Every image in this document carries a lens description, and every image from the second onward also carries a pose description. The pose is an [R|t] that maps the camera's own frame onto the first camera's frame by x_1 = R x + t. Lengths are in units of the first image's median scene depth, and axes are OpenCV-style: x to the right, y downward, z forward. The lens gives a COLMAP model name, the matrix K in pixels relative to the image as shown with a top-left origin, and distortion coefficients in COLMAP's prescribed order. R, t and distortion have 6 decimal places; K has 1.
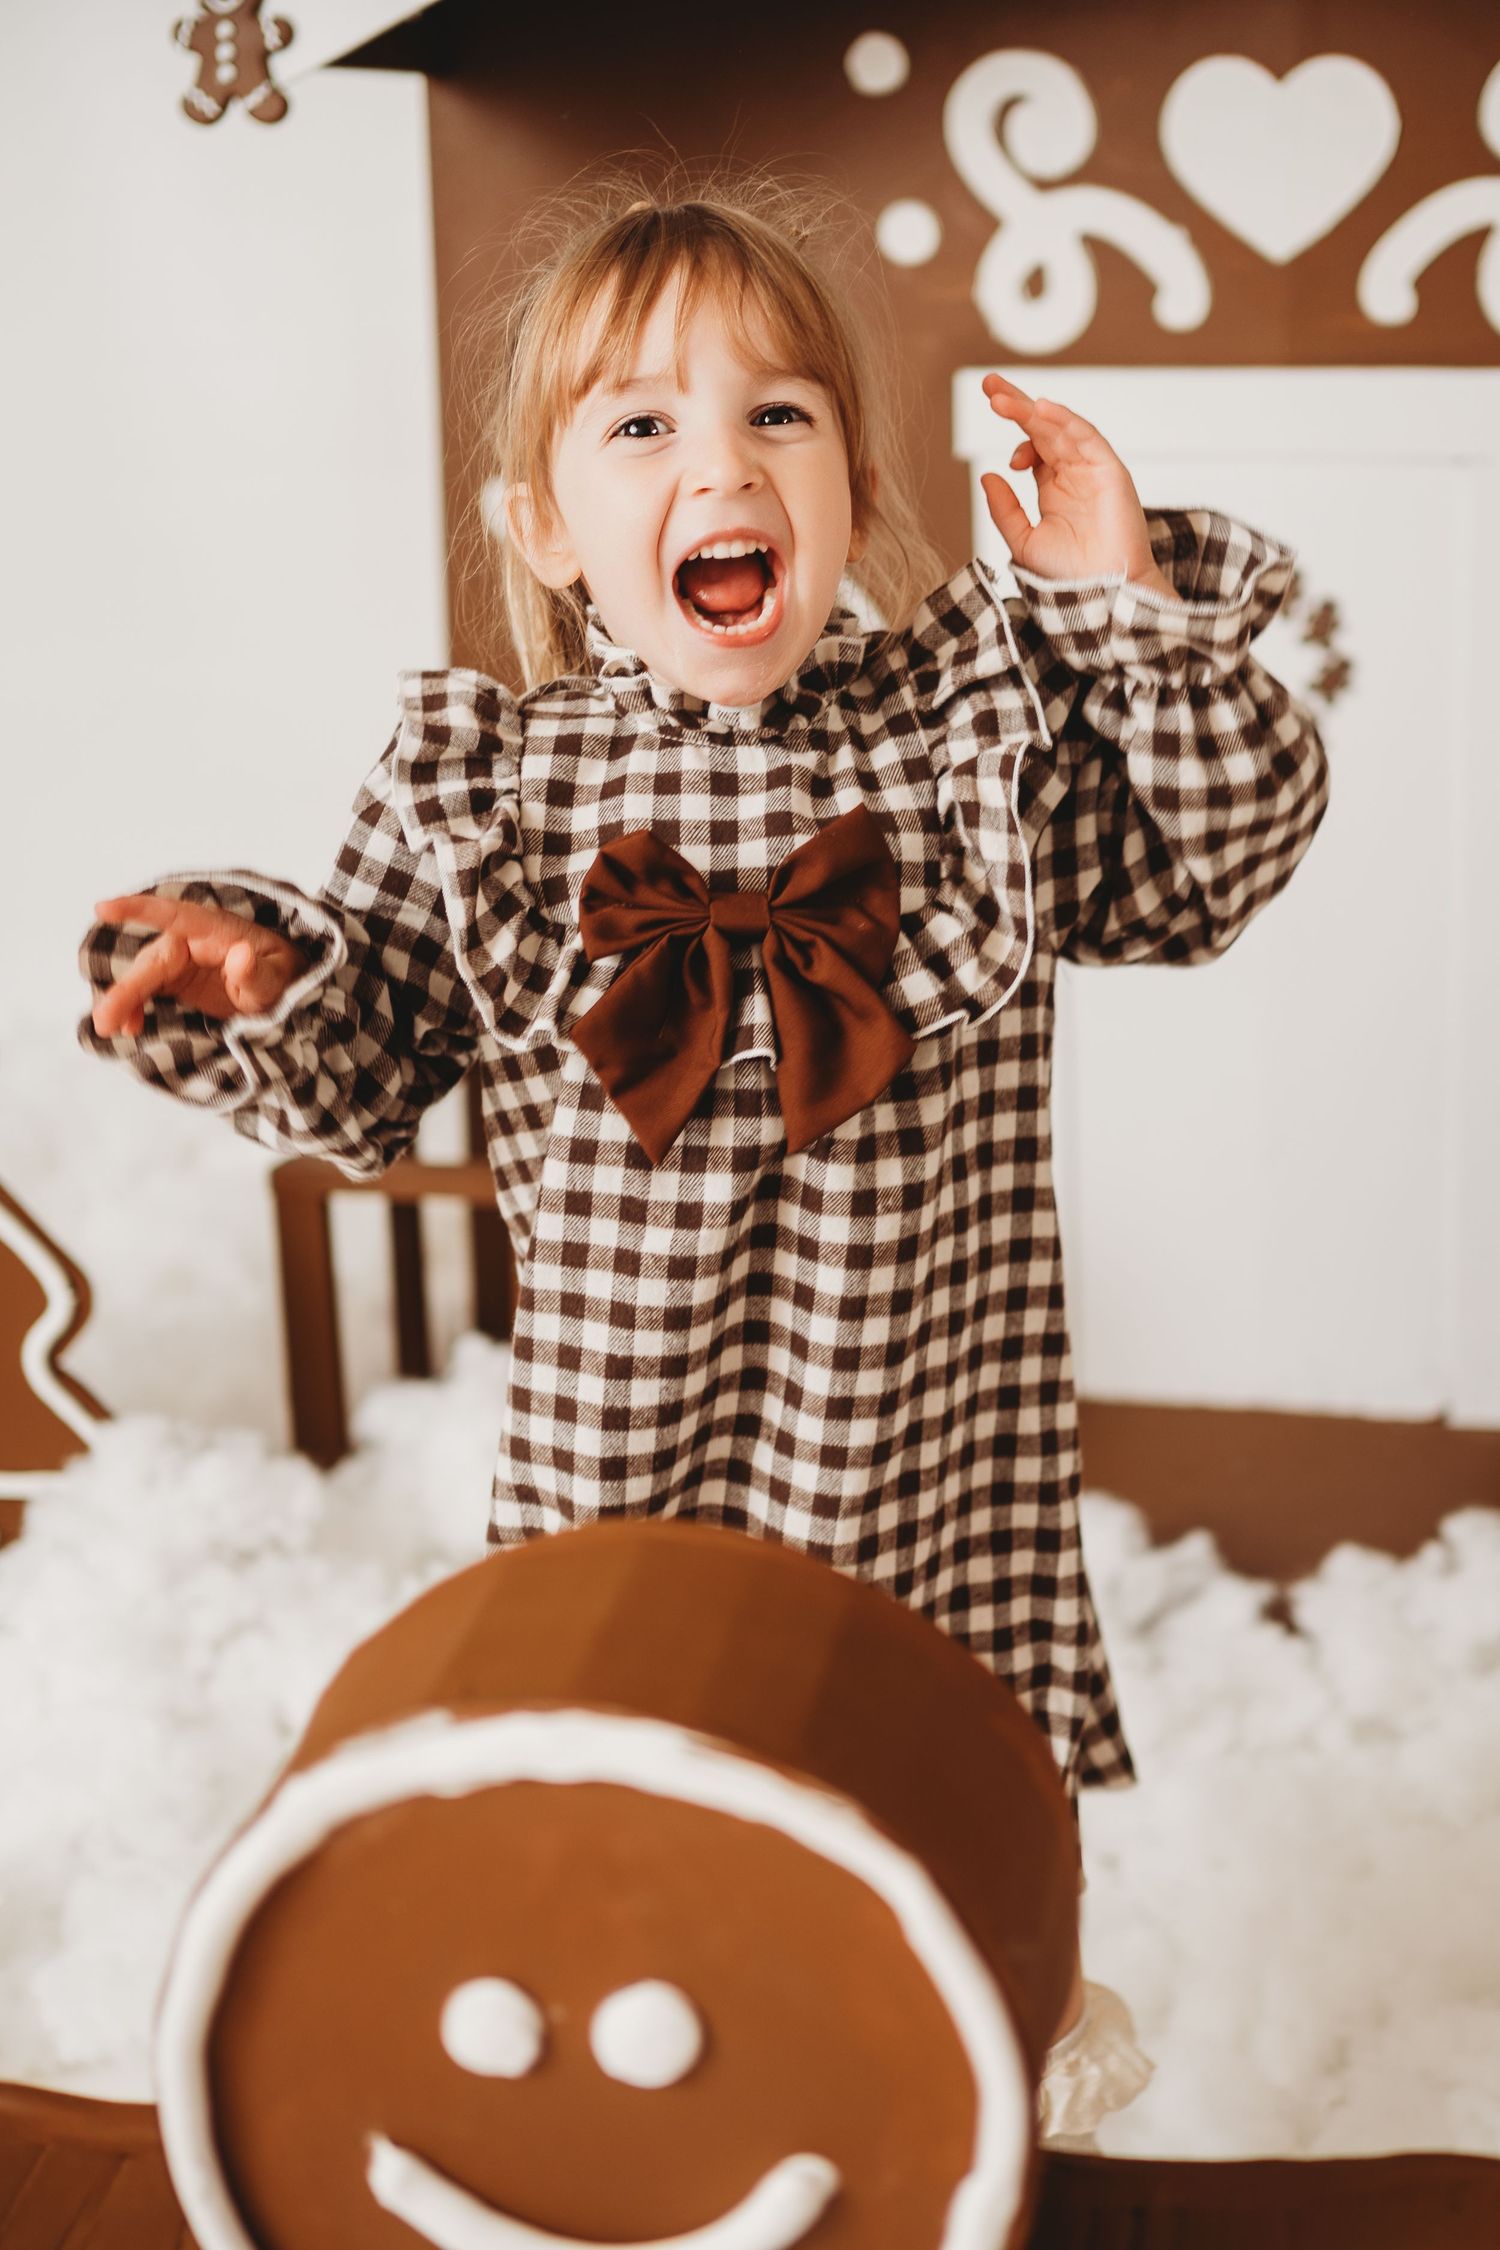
lens RADIAL K [[3391.9, 0, 975.2], [0, 3391.9, 1122.0], [0, 0, 1]] dist [-0.012847, 0.070740]
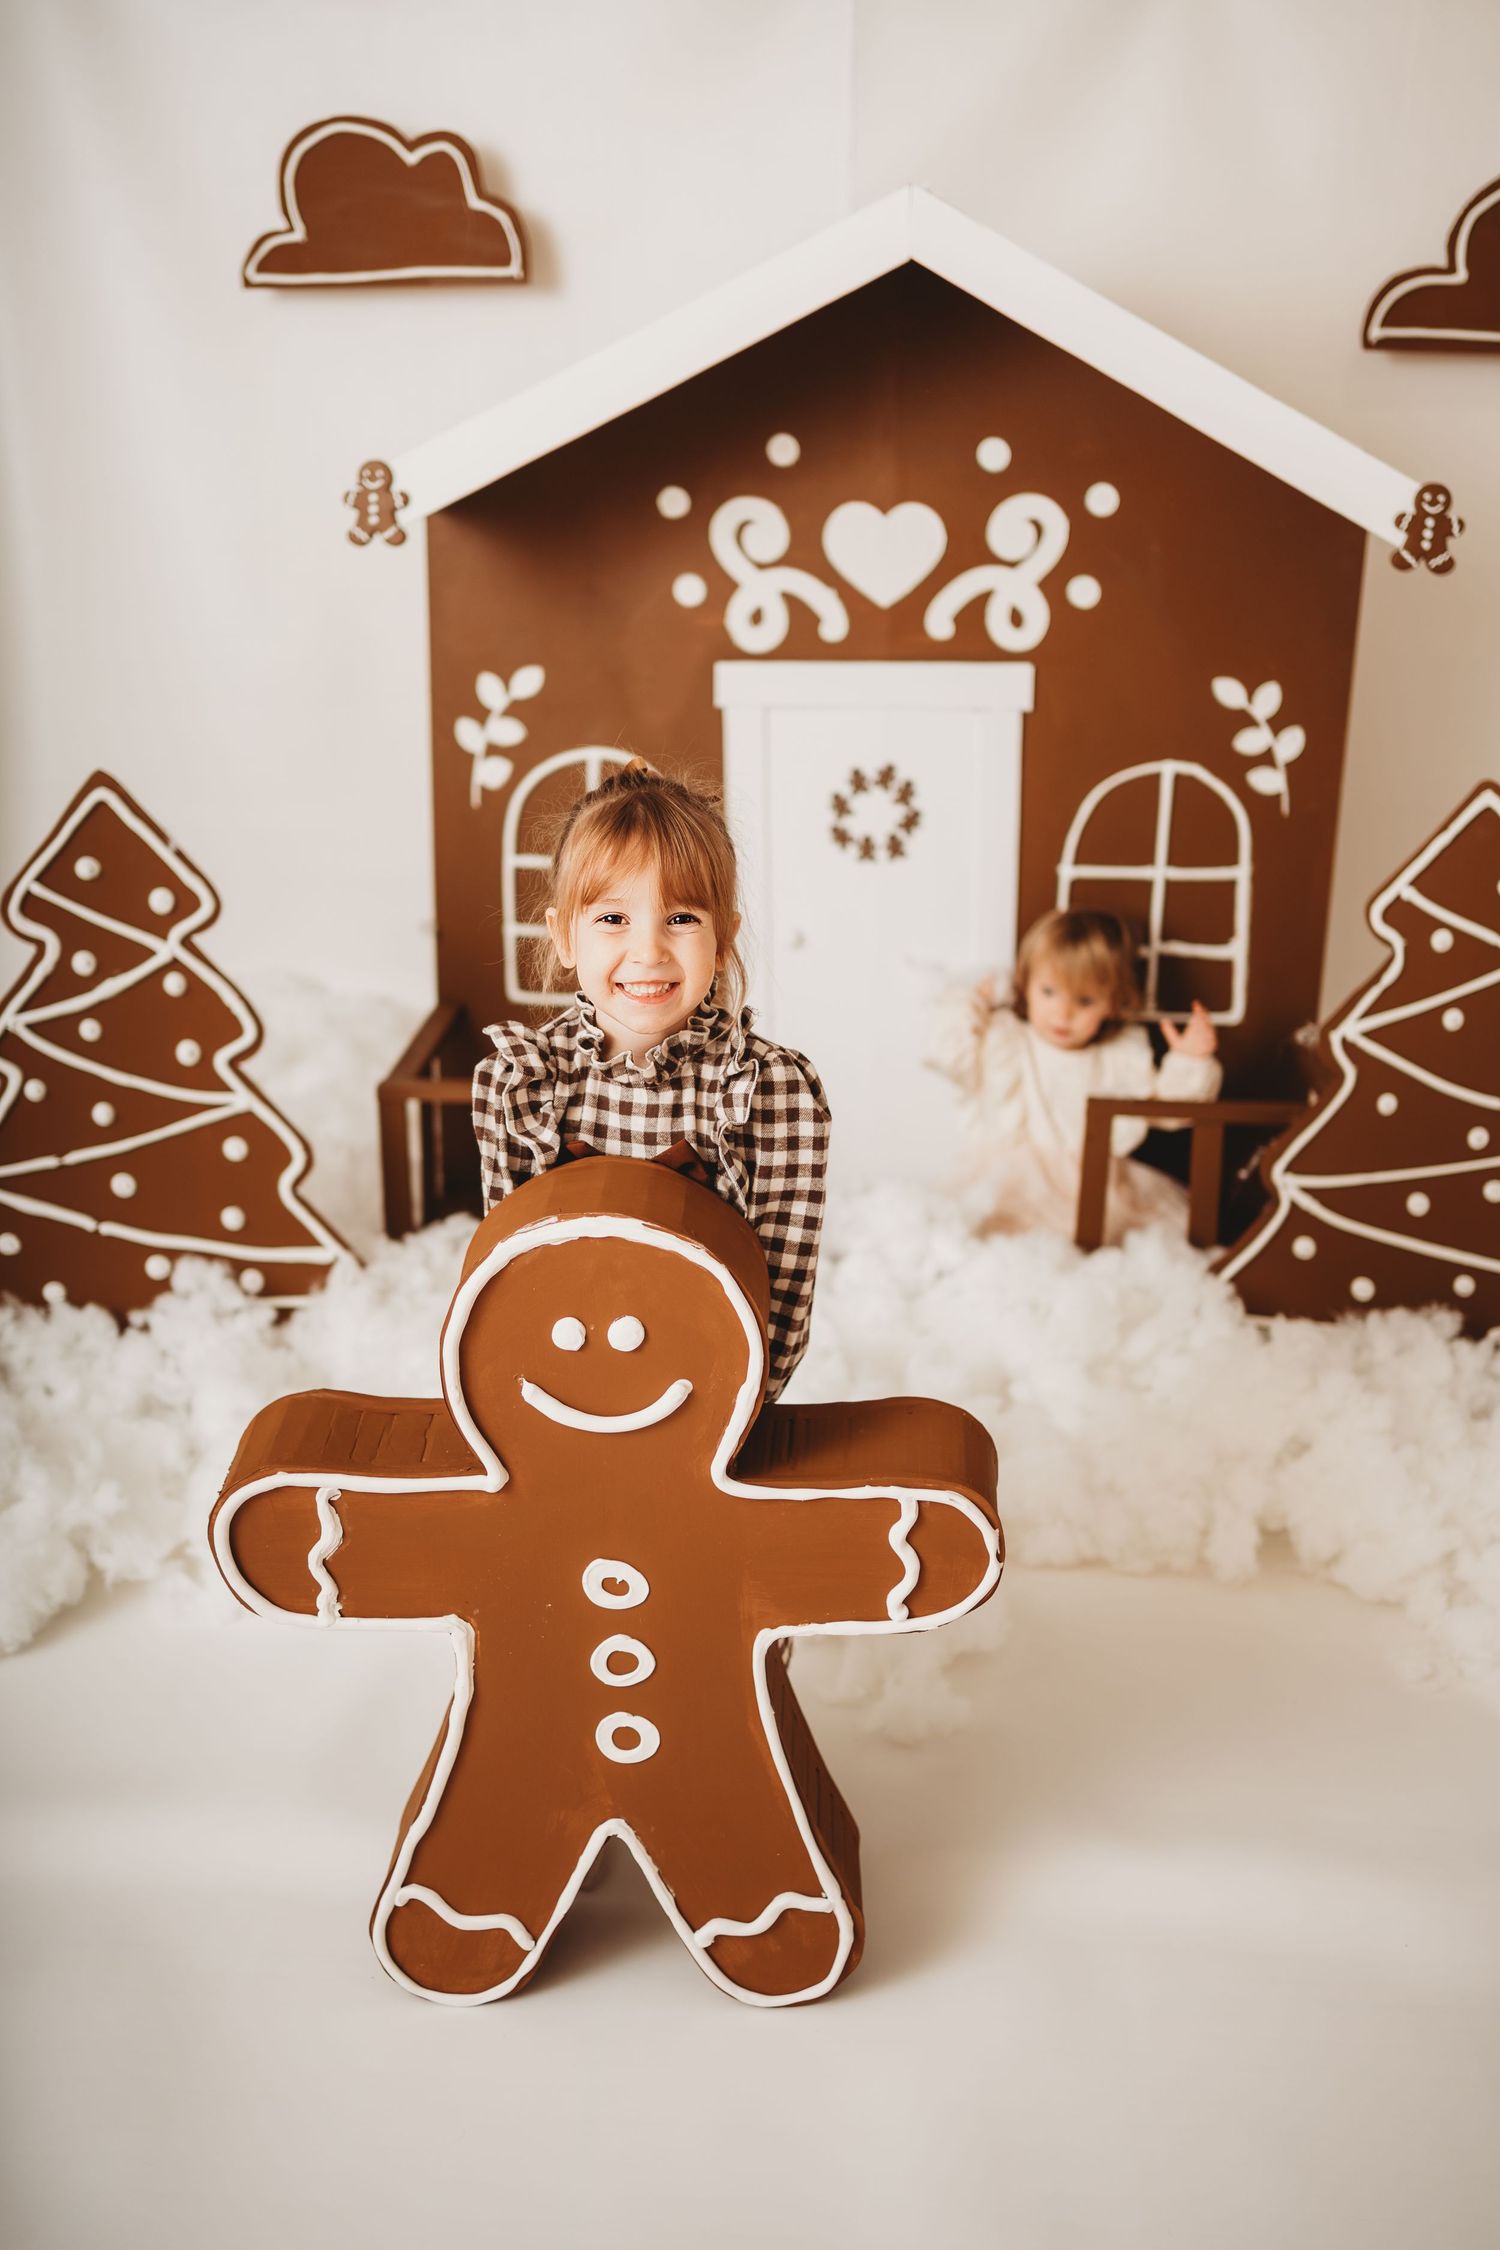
lens RADIAL K [[2243.8, 0, 747.8], [0, 2243.8, 1129.0], [0, 0, 1]] dist [-0.004497, 0.012687]
pose [[0.990719, -0.028999, 0.132797, -0.186235], [0.025609, 0.999303, 0.027171, 0.008725], [-0.133493, -0.023518, 0.990771, -0.300022]]
